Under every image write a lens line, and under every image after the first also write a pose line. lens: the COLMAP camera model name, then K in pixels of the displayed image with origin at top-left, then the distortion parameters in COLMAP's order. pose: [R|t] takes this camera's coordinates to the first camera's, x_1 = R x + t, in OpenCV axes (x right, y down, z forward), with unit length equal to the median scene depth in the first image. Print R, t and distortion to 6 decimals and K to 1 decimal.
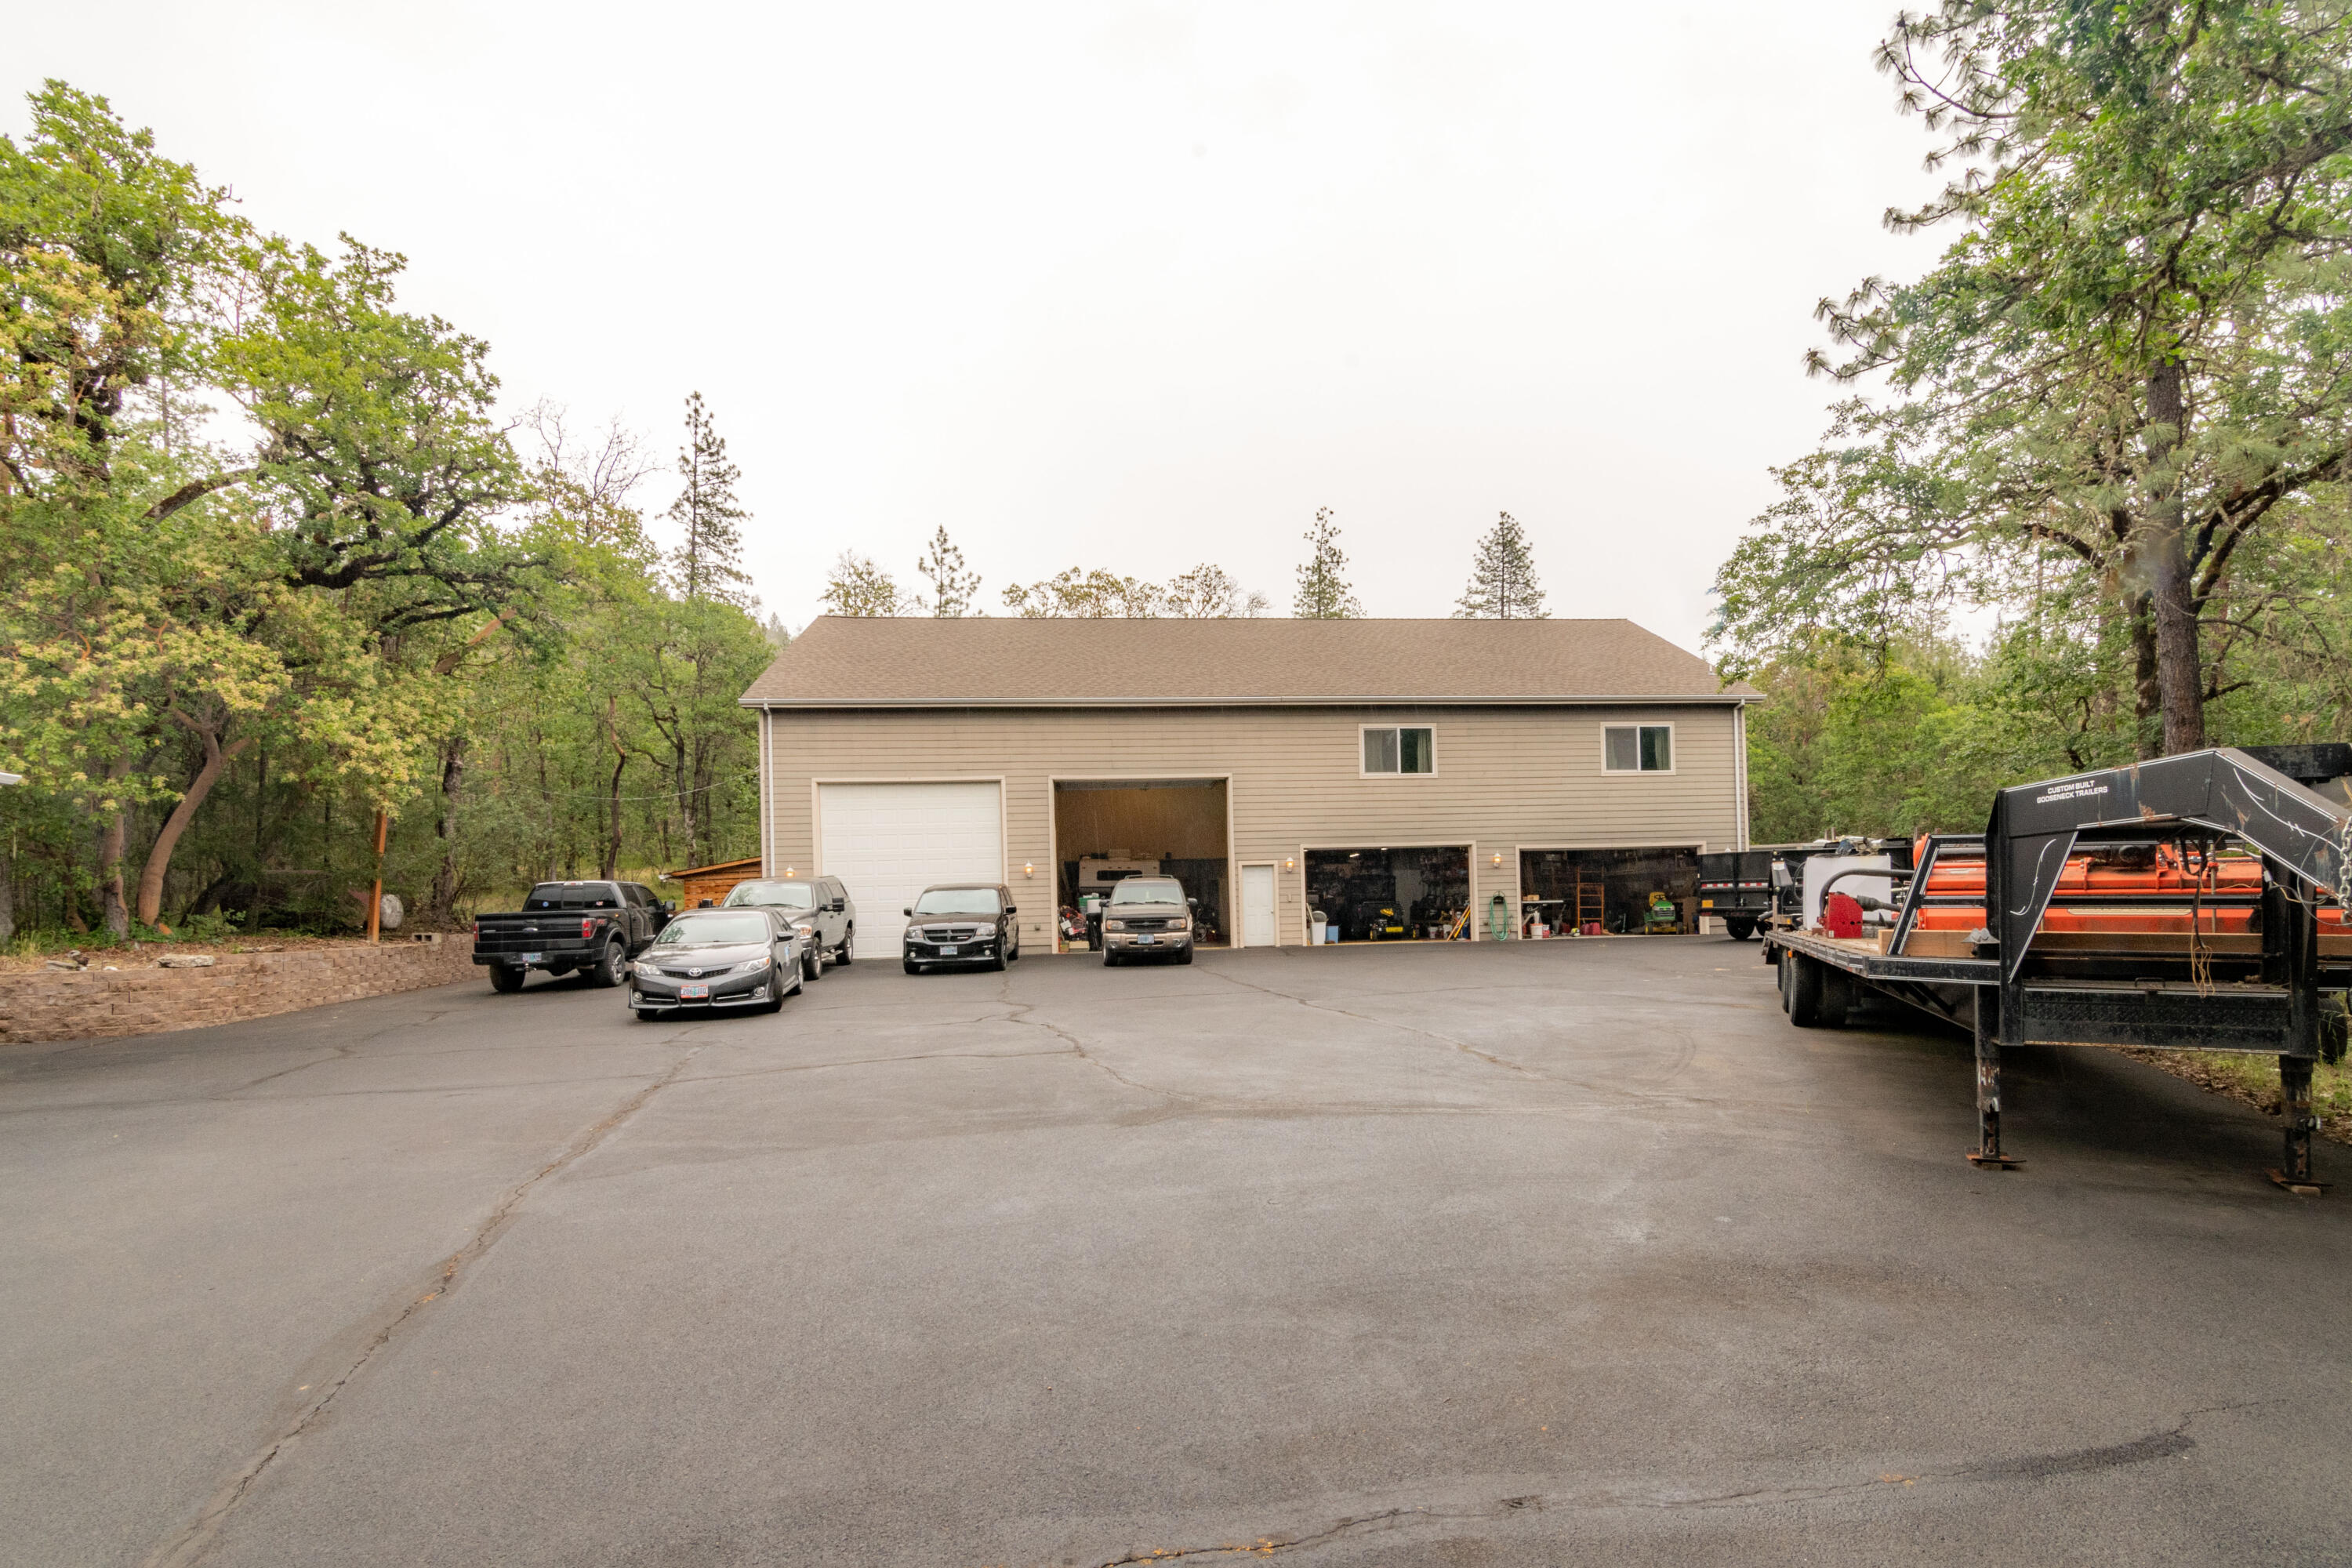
lens RADIAL K [[1108.3, 0, 1176.0], [0, 1108.3, 784.0], [0, 0, 1]] dist [0.000176, 0.000015]
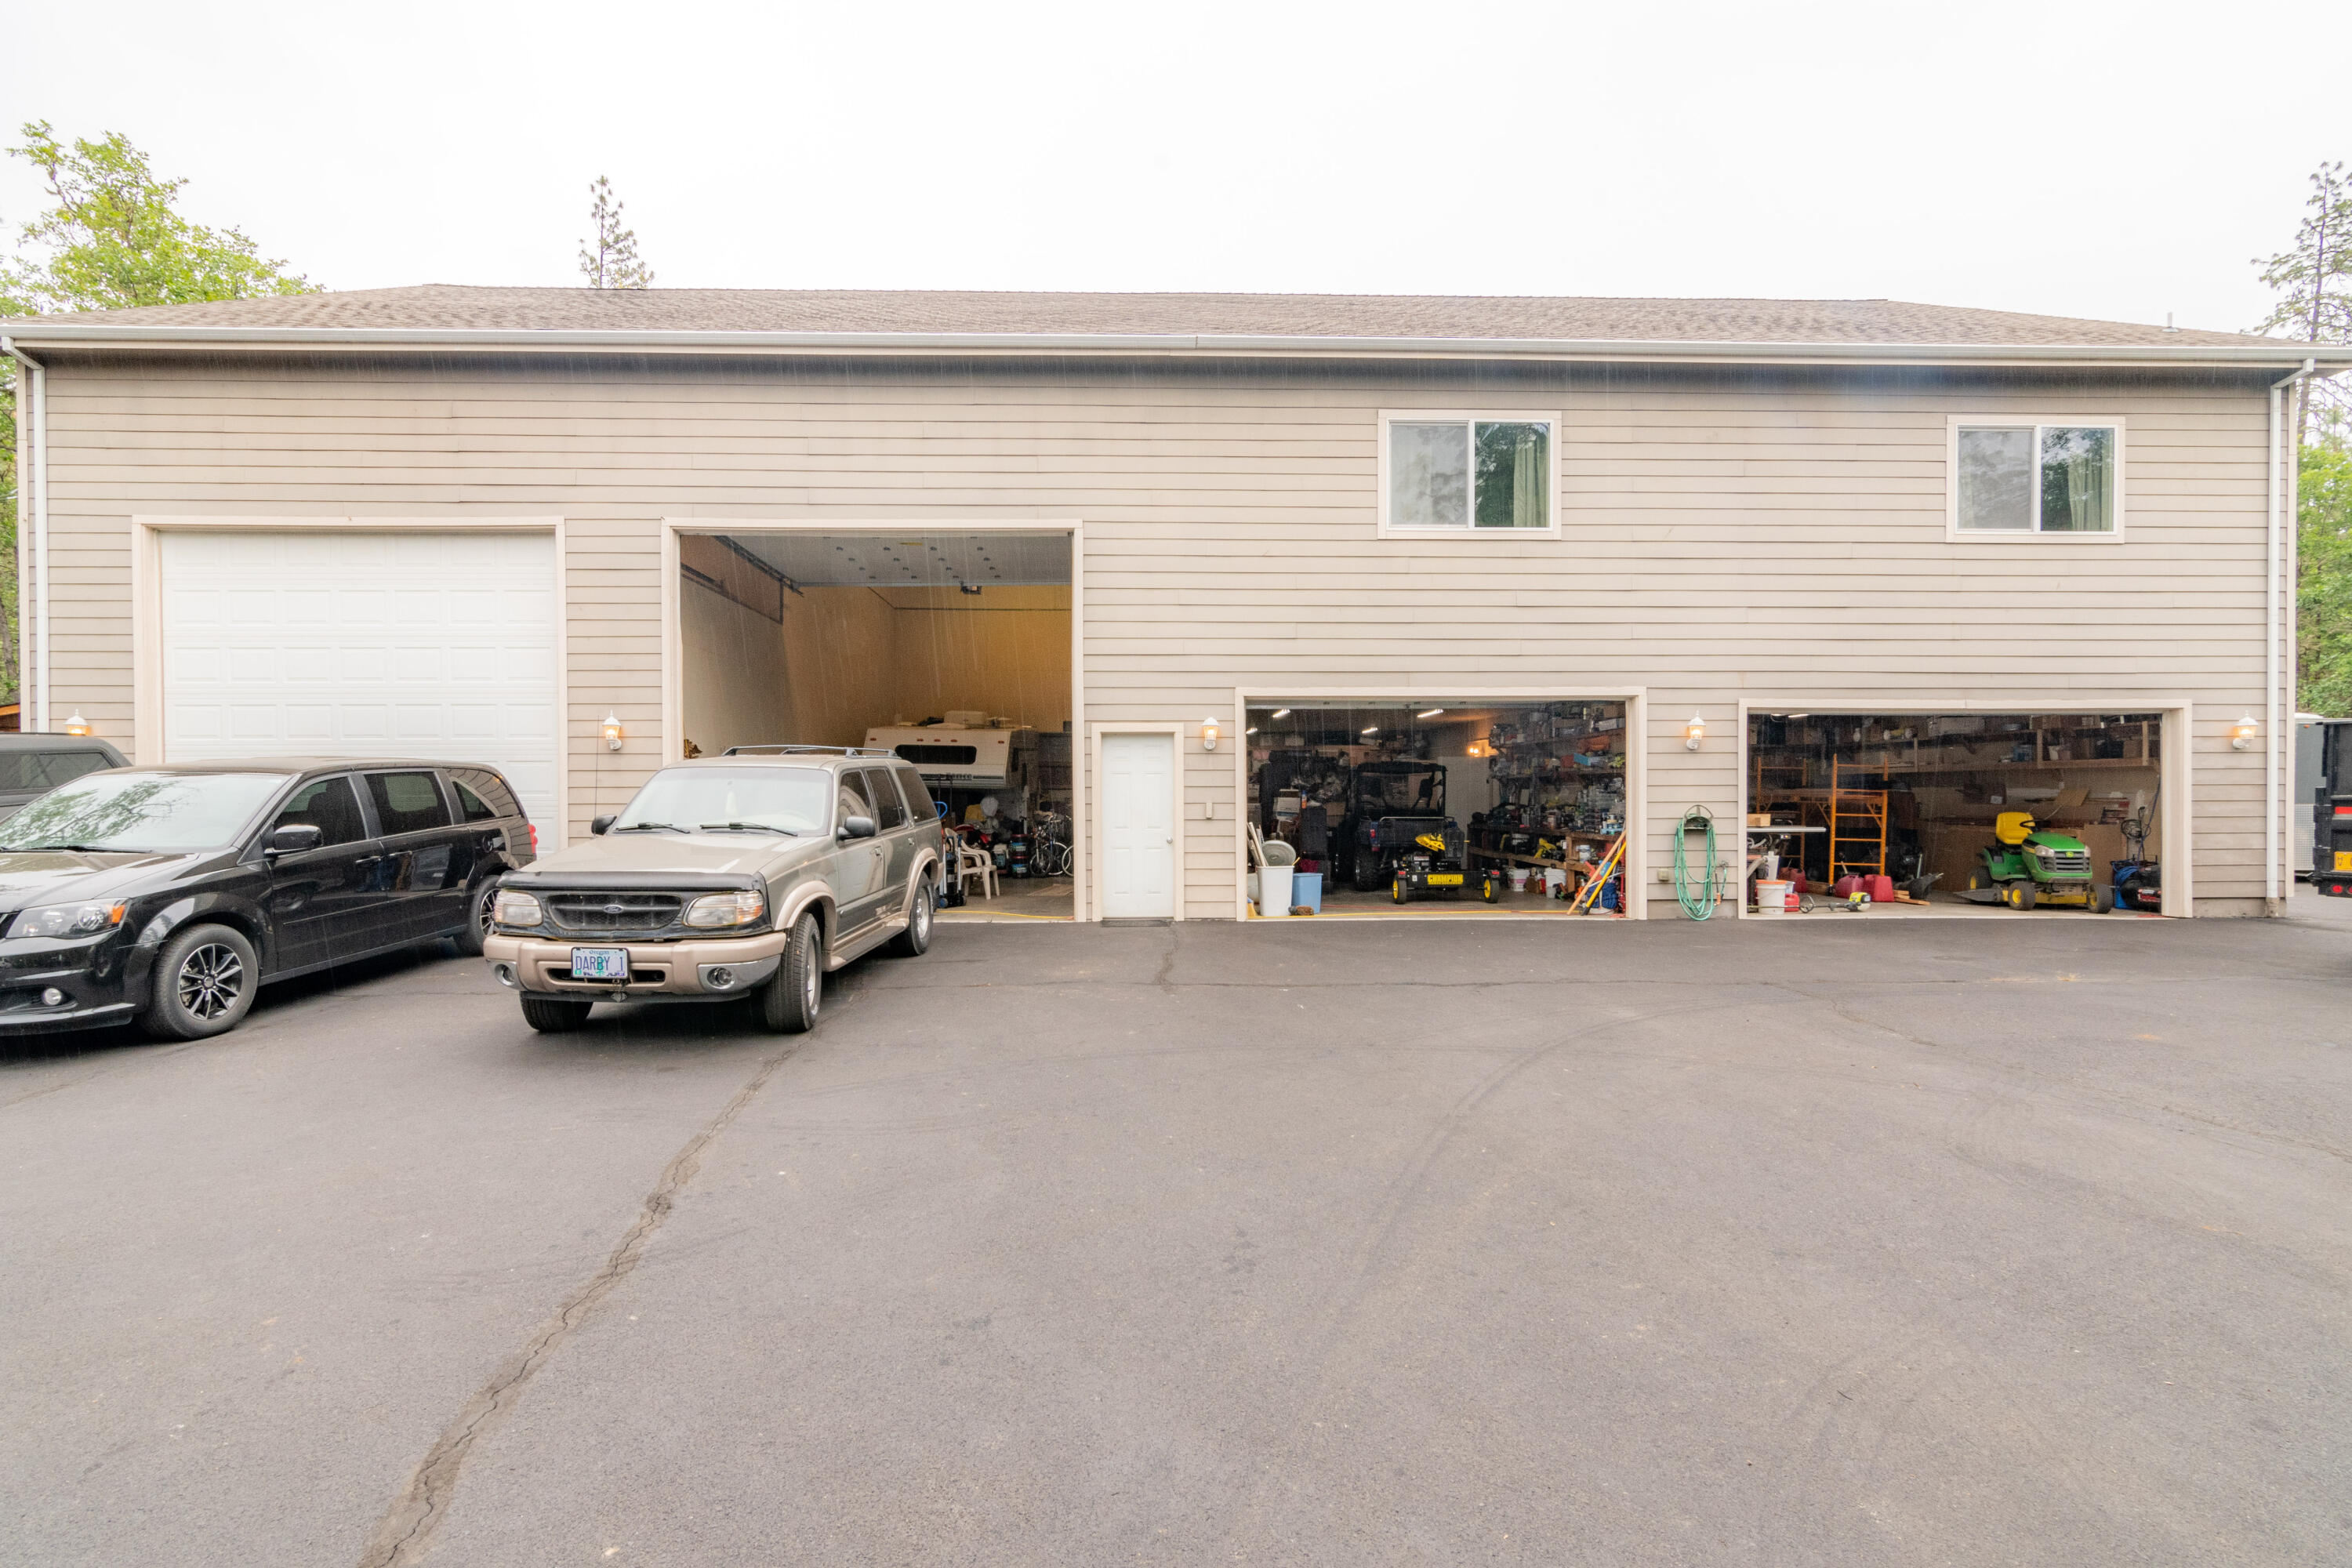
lens RADIAL K [[1073.3, 0, 1168.4], [0, 1073.3, 724.5], [0, 0, 1]] dist [0.000883, 0.000076]
pose [[0.999217, 0.019991, -0.034151, 0.099029], [-0.018395, 0.998752, 0.046424, 0.049313], [0.035036, -0.045760, 0.998338, 0.571294]]
